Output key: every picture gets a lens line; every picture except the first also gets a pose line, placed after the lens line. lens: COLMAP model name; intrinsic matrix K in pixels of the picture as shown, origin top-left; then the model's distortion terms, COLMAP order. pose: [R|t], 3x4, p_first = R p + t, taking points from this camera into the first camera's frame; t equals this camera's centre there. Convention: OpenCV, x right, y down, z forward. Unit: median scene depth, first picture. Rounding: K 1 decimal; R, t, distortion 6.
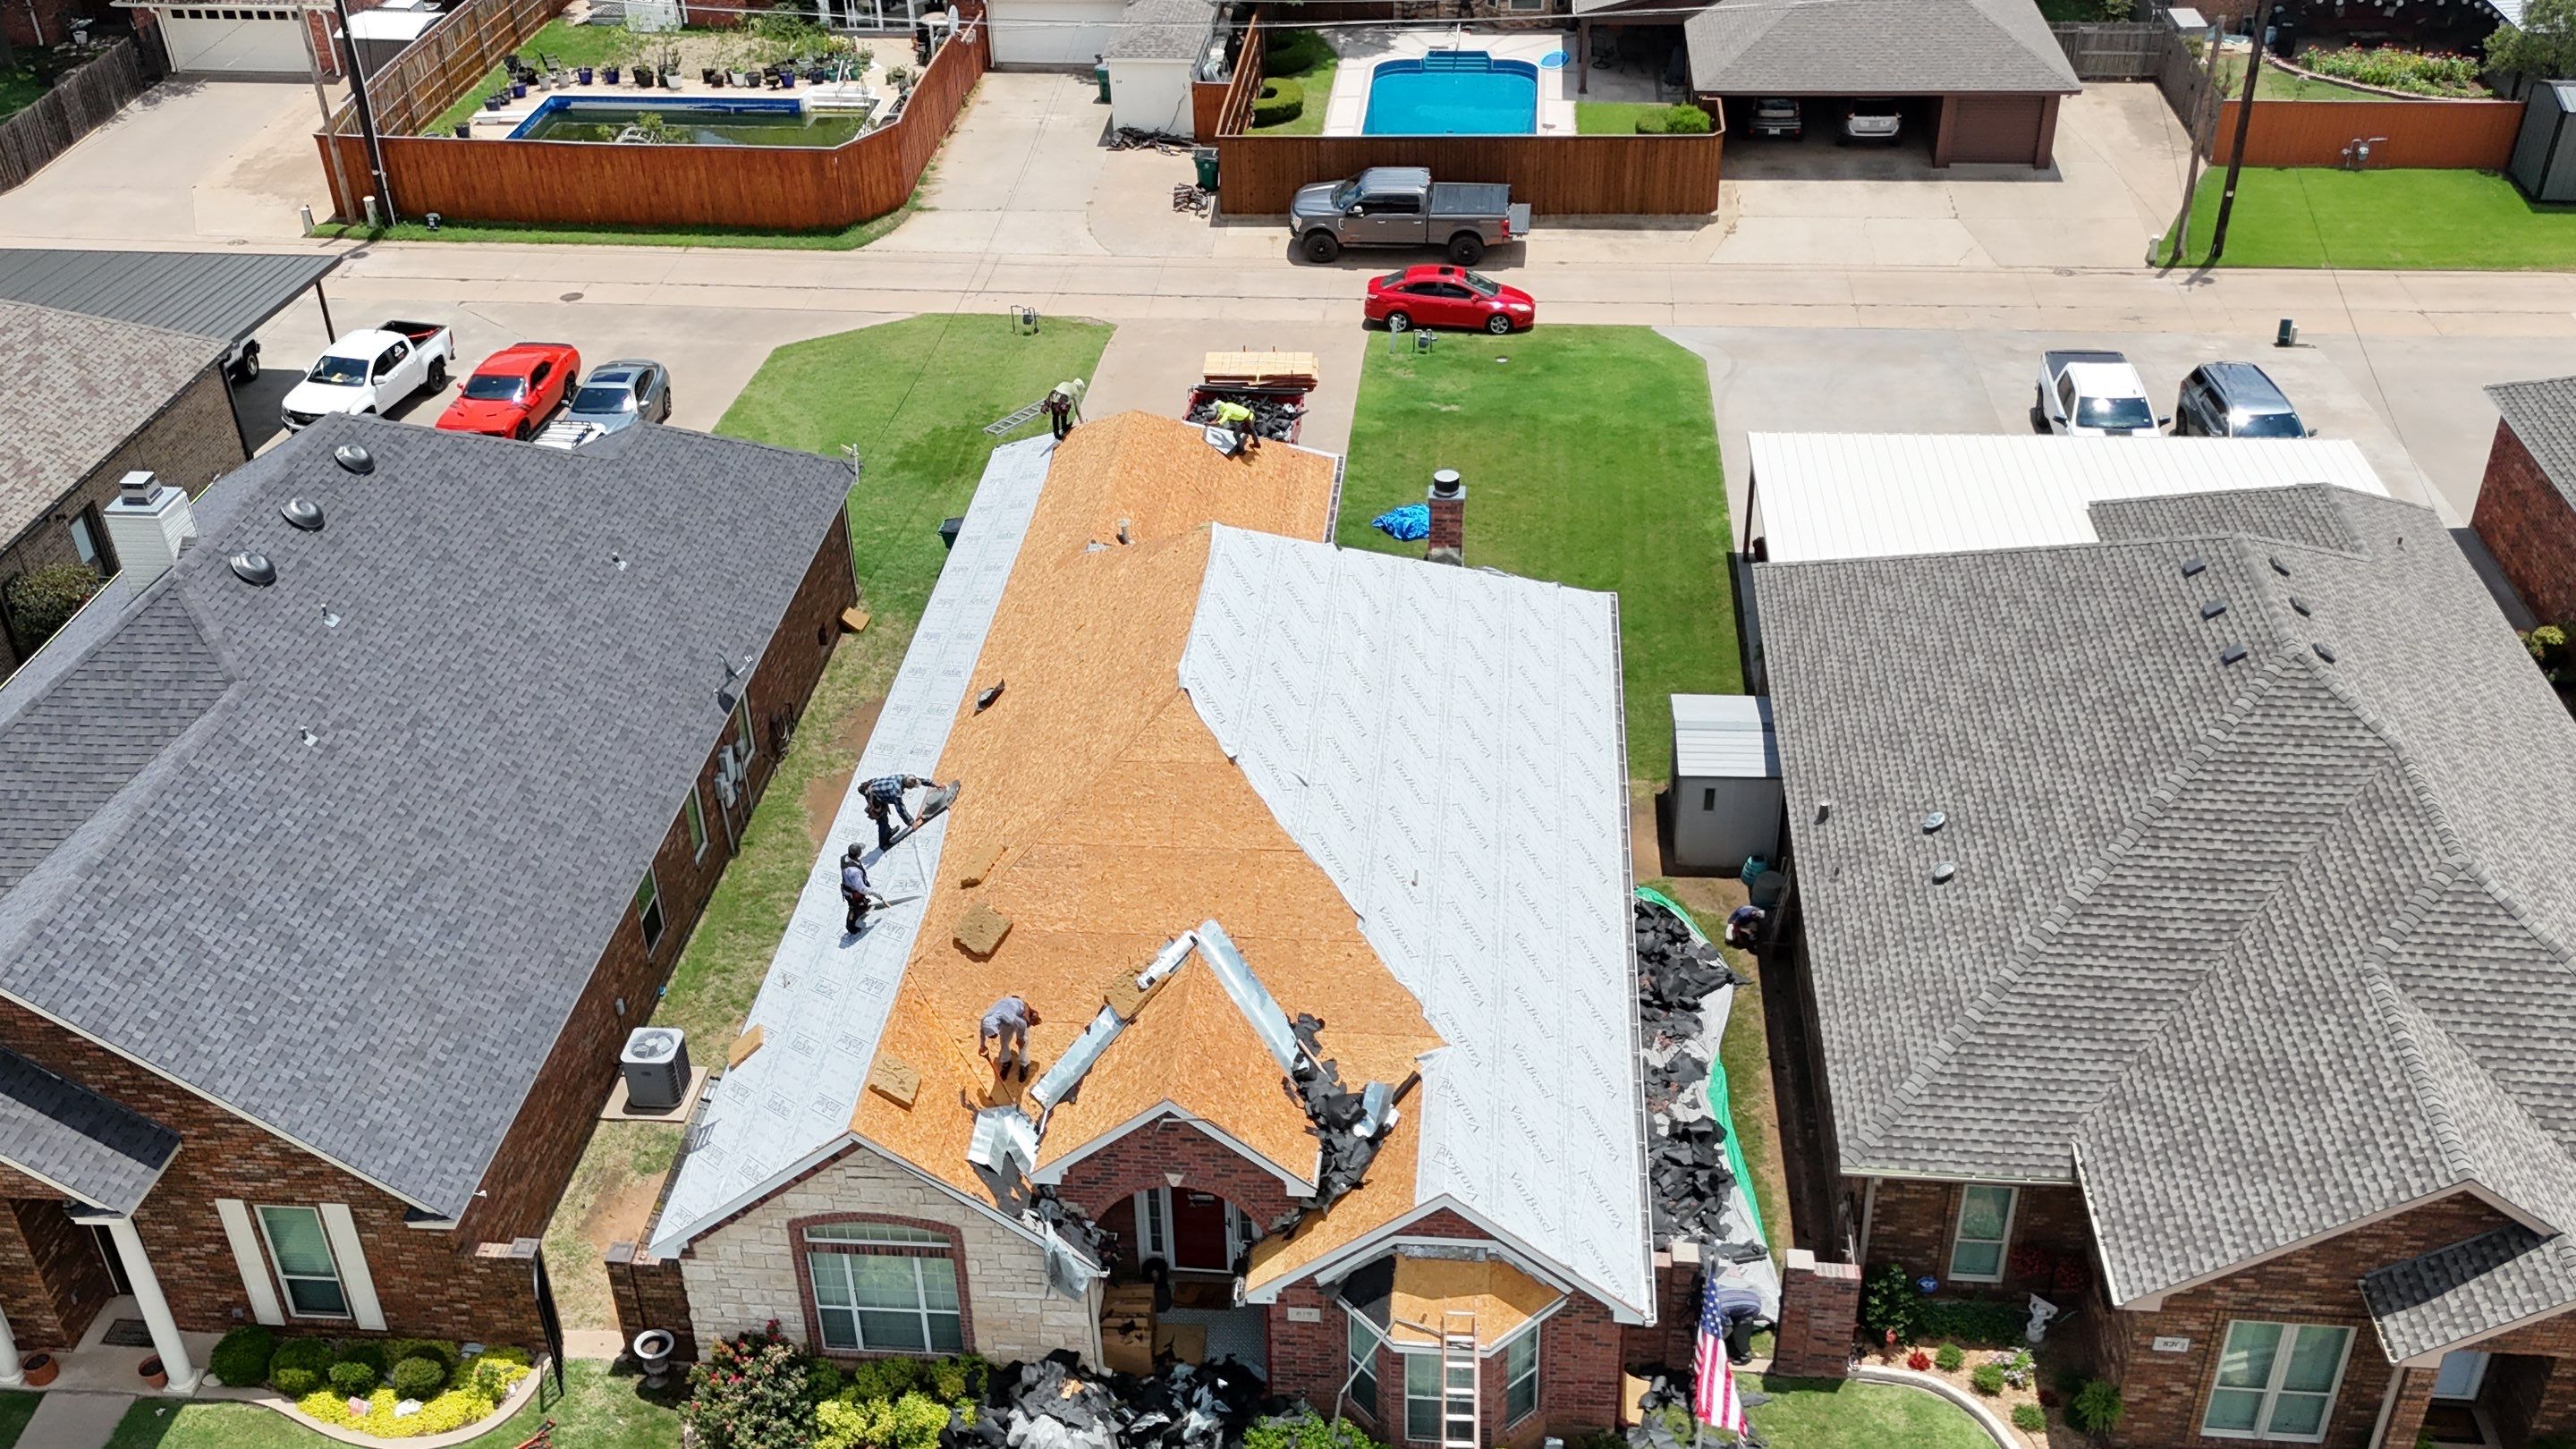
lens RADIAL K [[2401.0, 0, 1301.3], [0, 2401.0, 720.4], [0, 0, 1]] dist [0.036493, 0.000000]
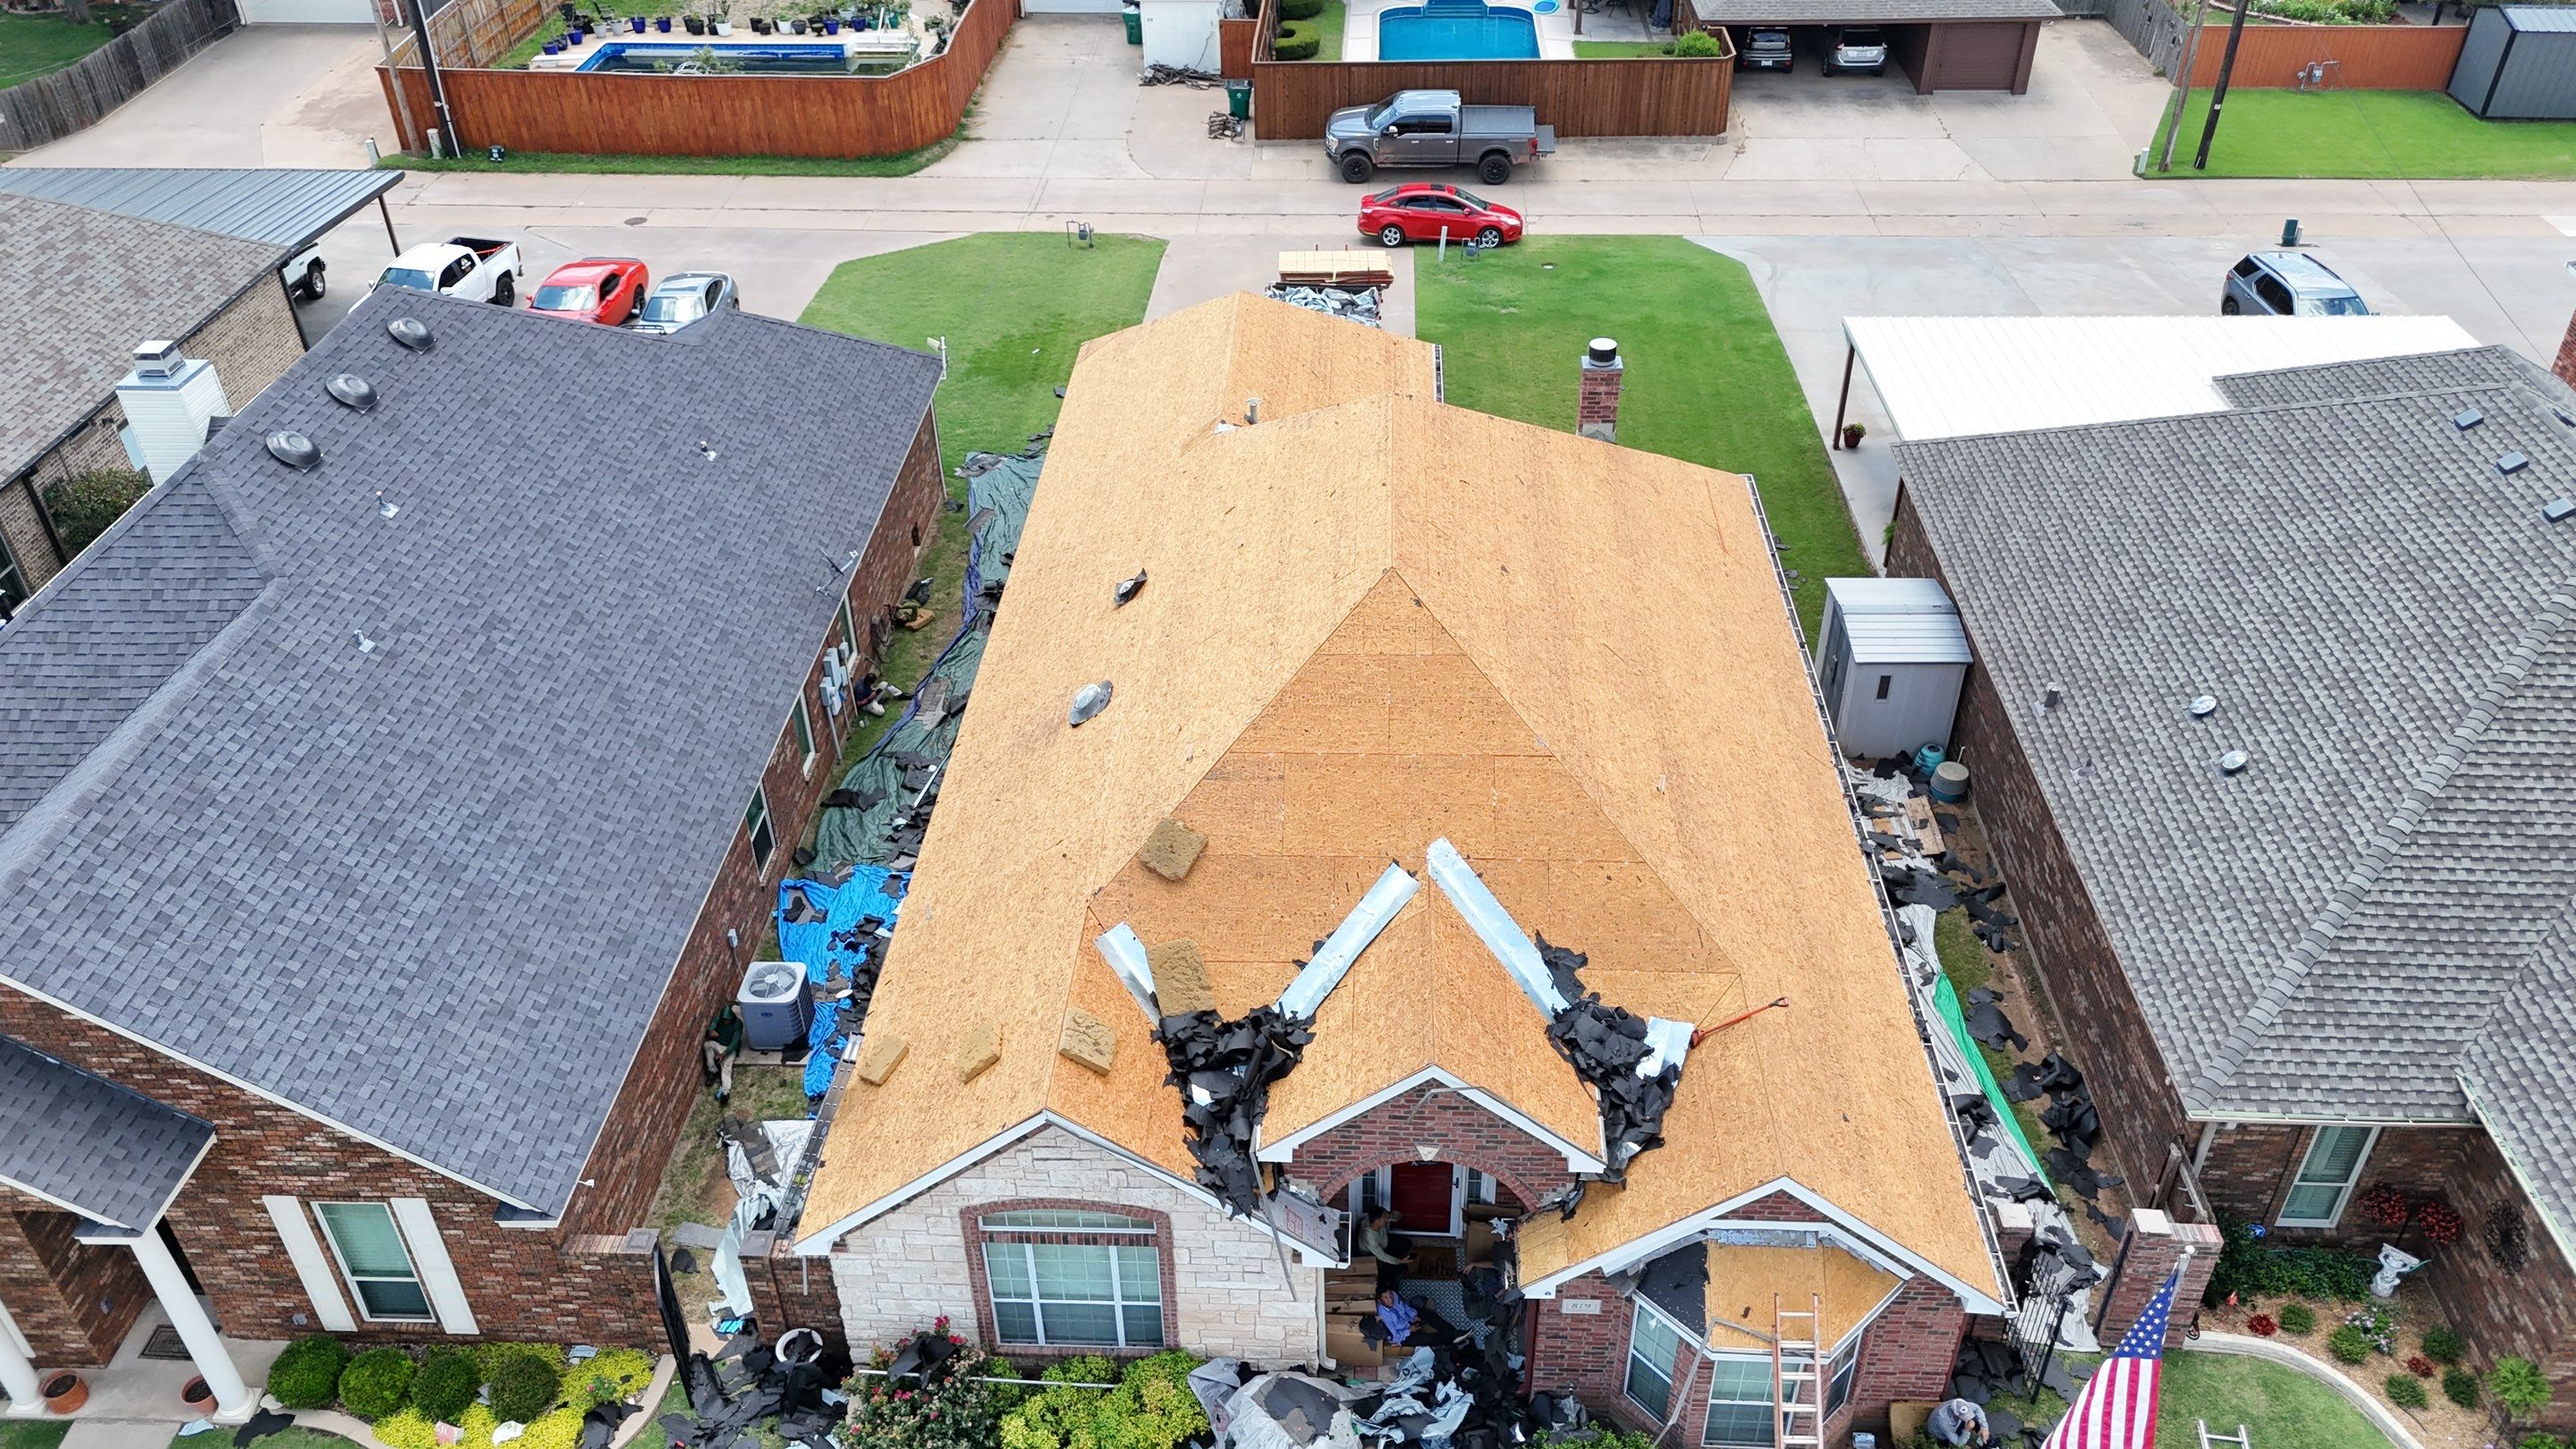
lens RADIAL K [[1898.8, 0, 1294.7], [0, 1898.8, 722.7], [0, 0, 1]] dist [0.045519, -0.029933]
pose [[0.999078, -0.018513, 0.038740, -0.110522], [0.016645, 0.998709, 0.047993, 0.008735], [-0.039579, -0.047304, 0.998096, 0.316416]]
